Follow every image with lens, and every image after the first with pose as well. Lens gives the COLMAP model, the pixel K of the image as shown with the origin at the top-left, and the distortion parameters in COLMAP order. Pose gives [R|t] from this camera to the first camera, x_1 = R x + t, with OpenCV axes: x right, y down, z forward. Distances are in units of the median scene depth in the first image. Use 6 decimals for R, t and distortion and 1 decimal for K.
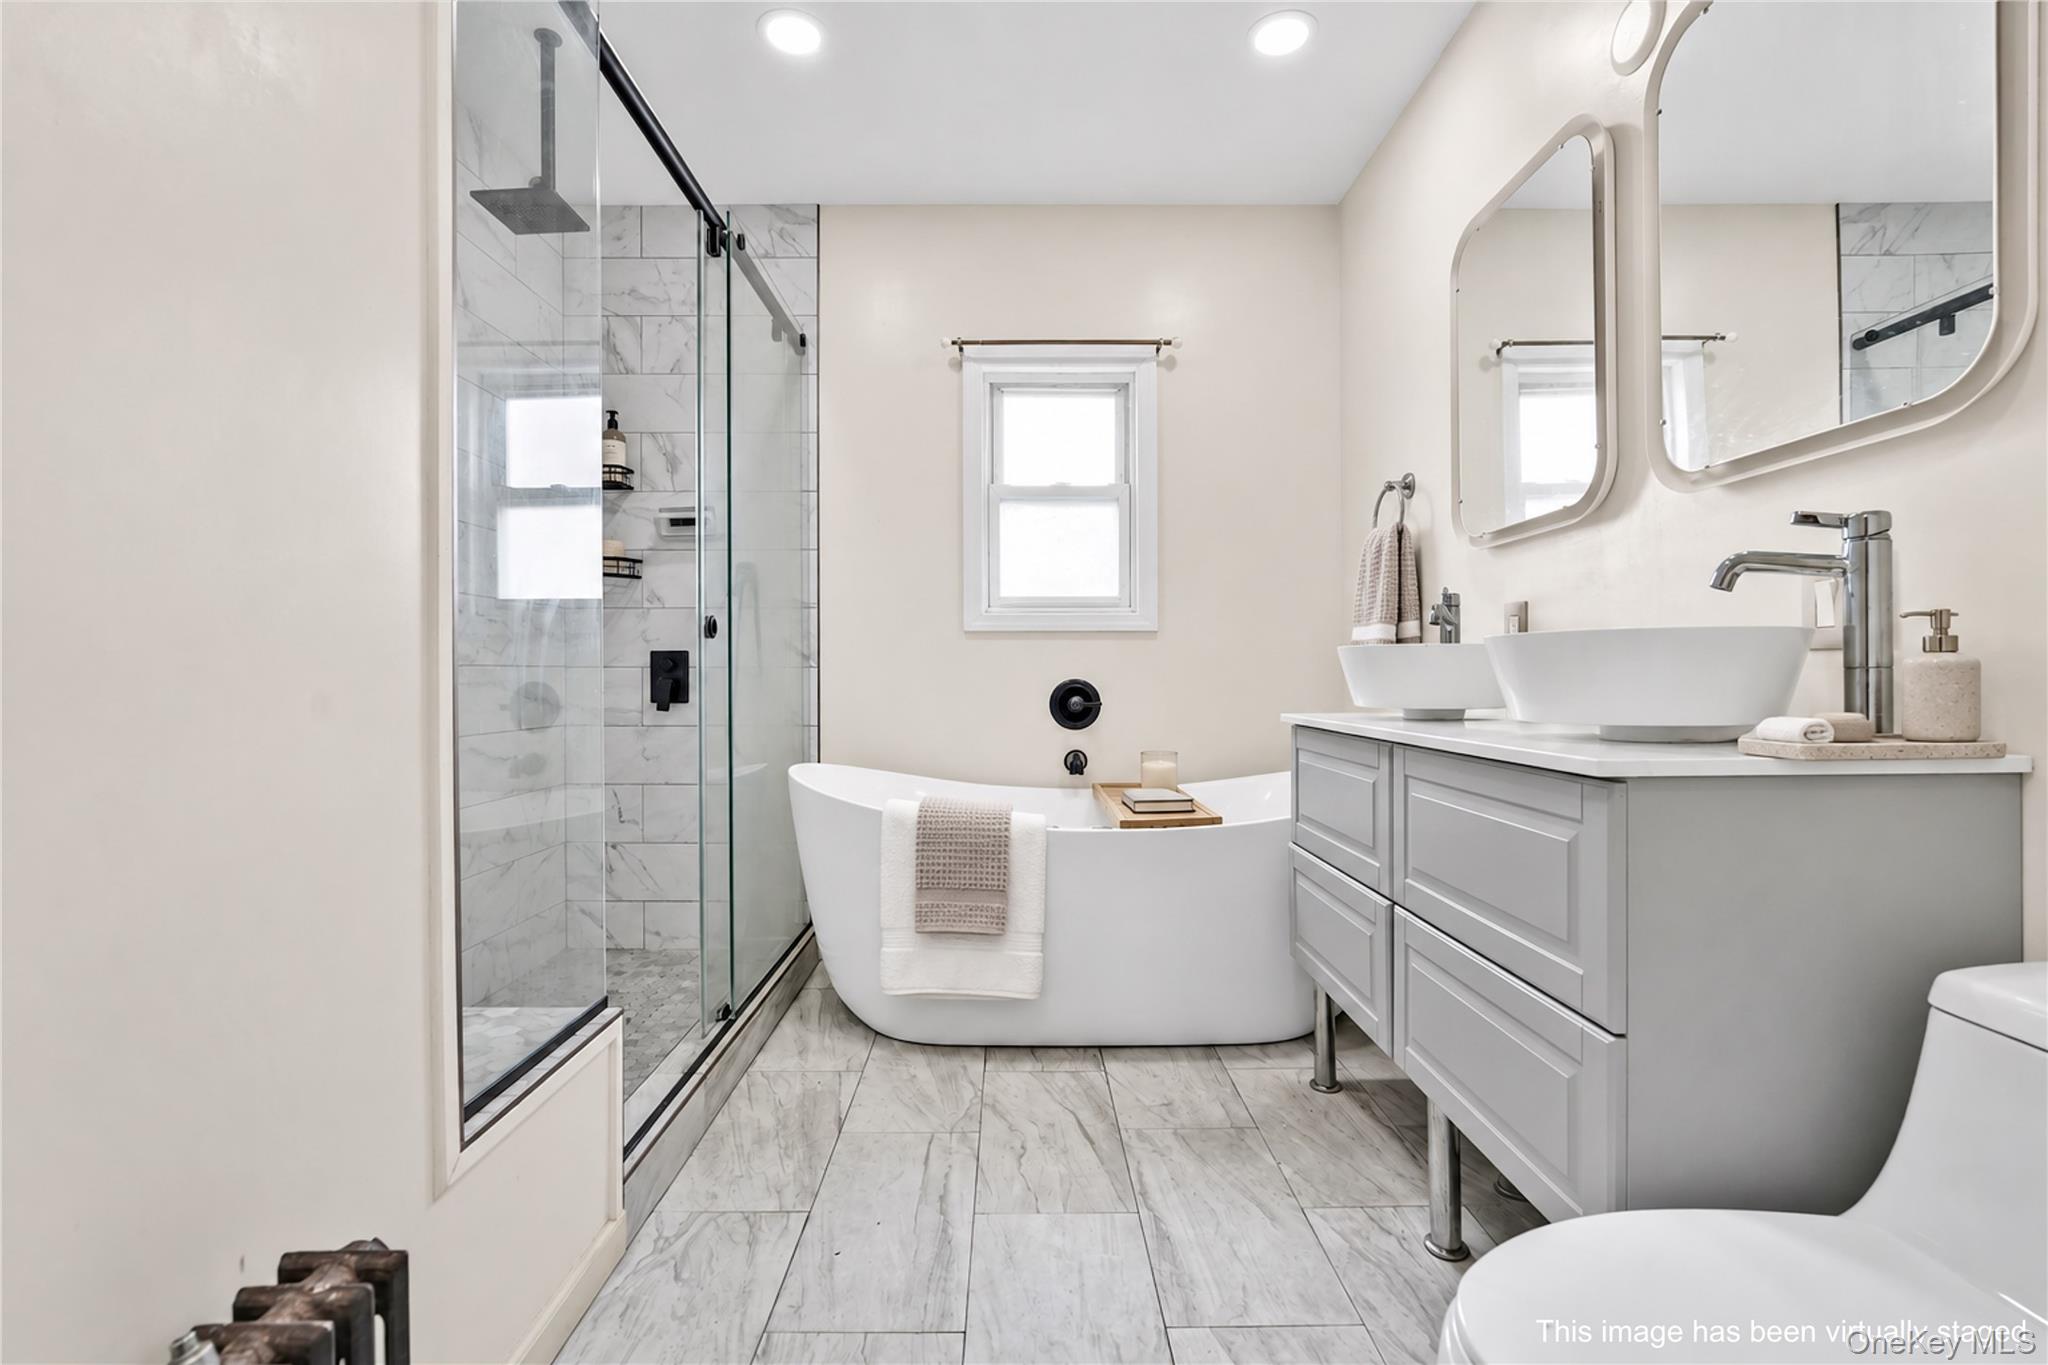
lens RADIAL K [[892.4, 0, 1022.2], [0, 892.4, 679.9], [0, 0, 1]] dist [-0.013099, 0.004689]
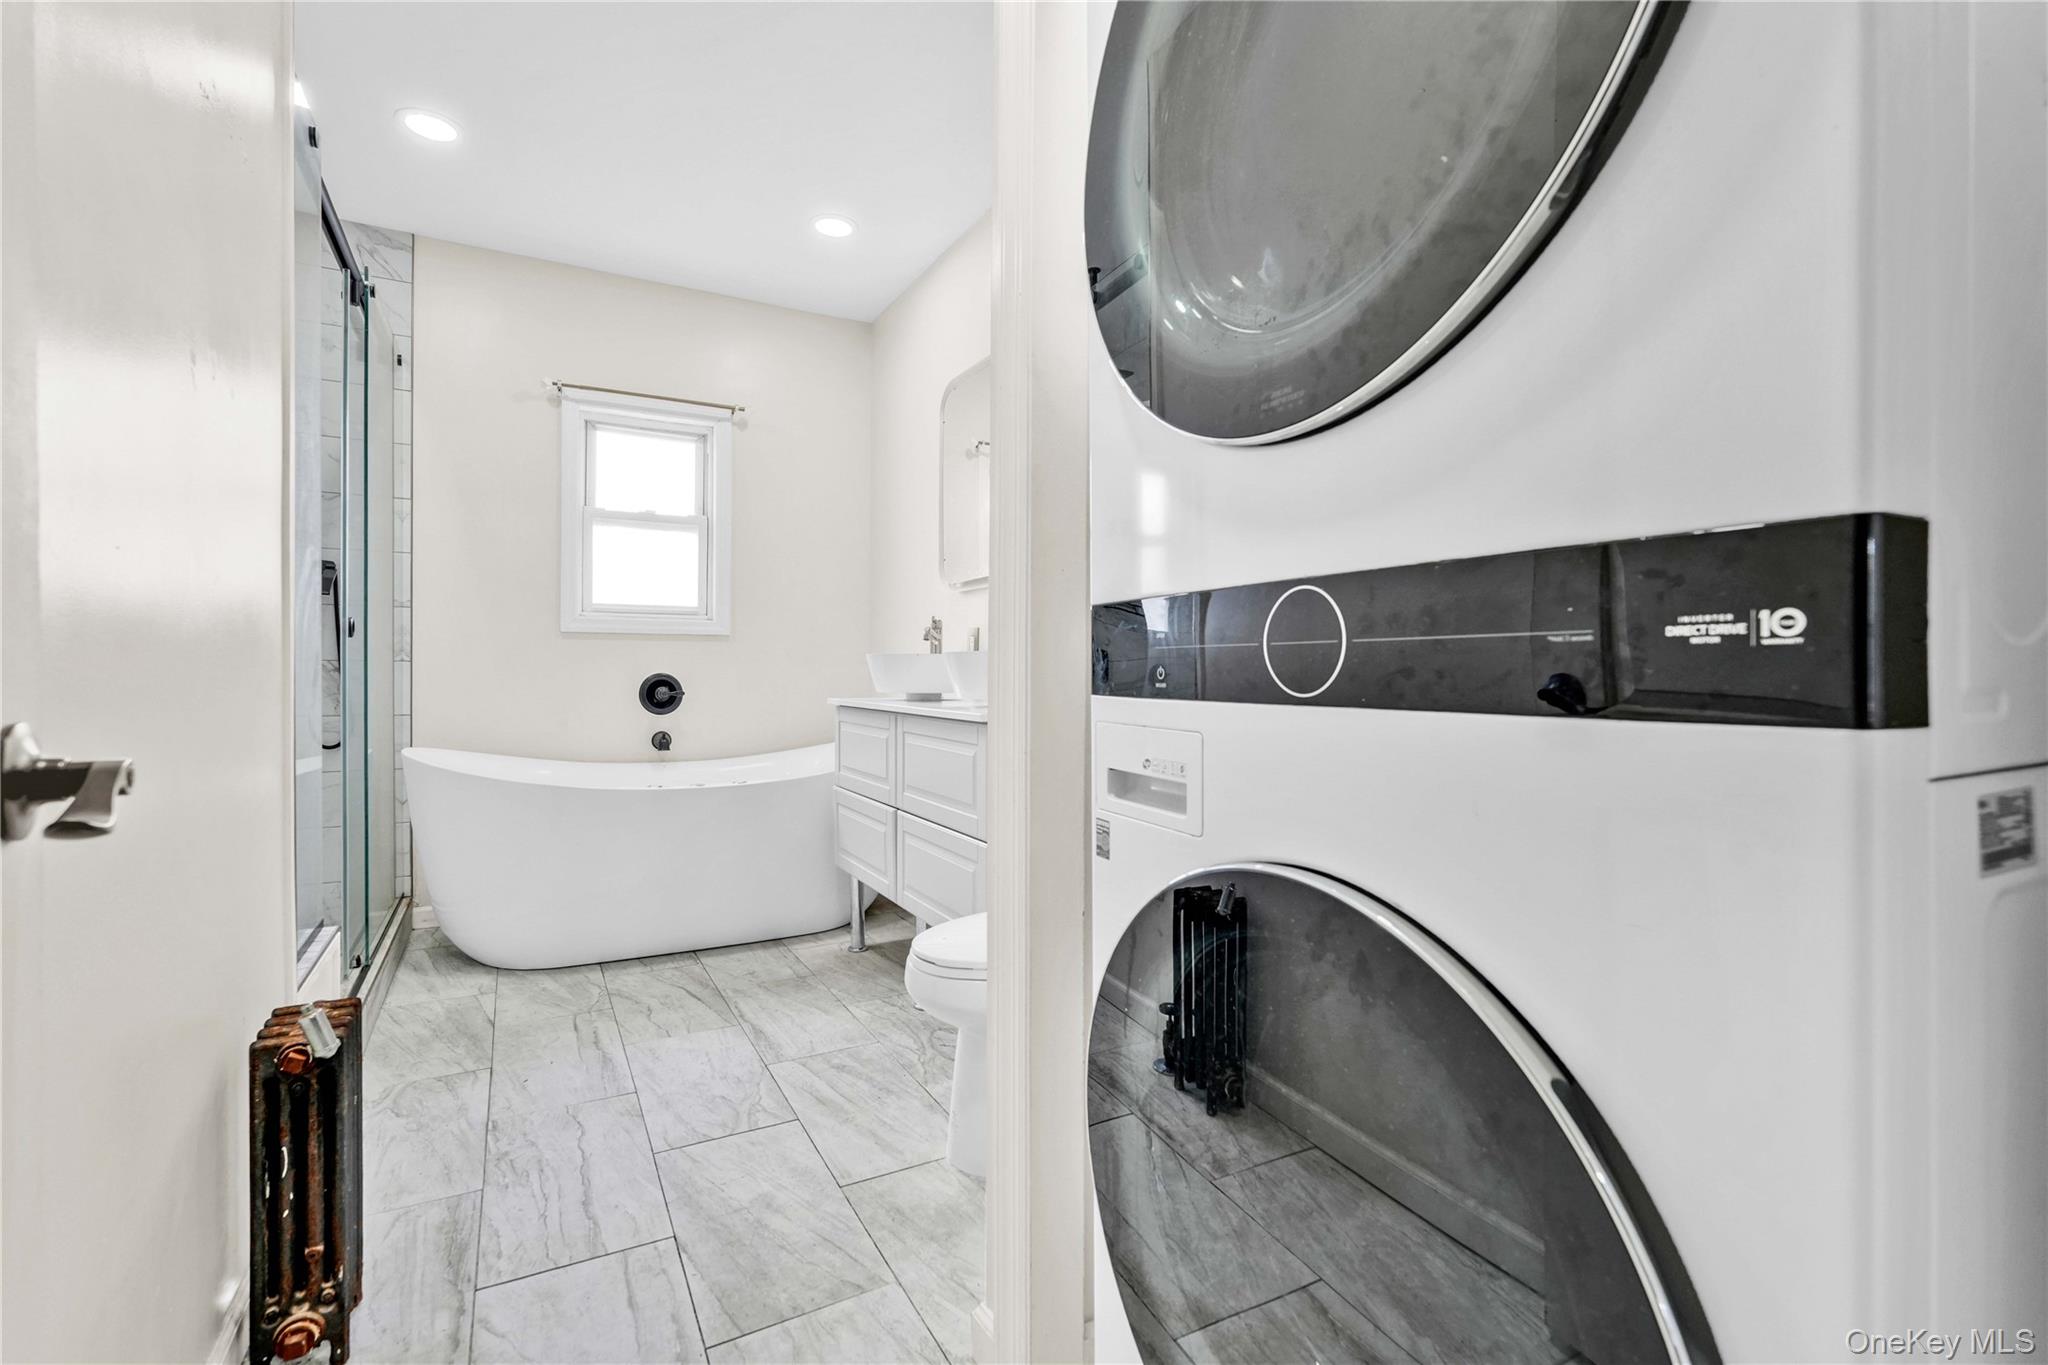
lens RADIAL K [[892.4, 0, 1018.0], [0, 892.4, 677.1], [0, 0, 1]] dist [-0.013099, 0.004689]
pose [[0.874874, 0.003303, 0.484339, -0.140875], [-0.005721, 0.999977, 0.003516, -0.003393], [-0.484316, -0.005847, 0.874873, -0.410072]]
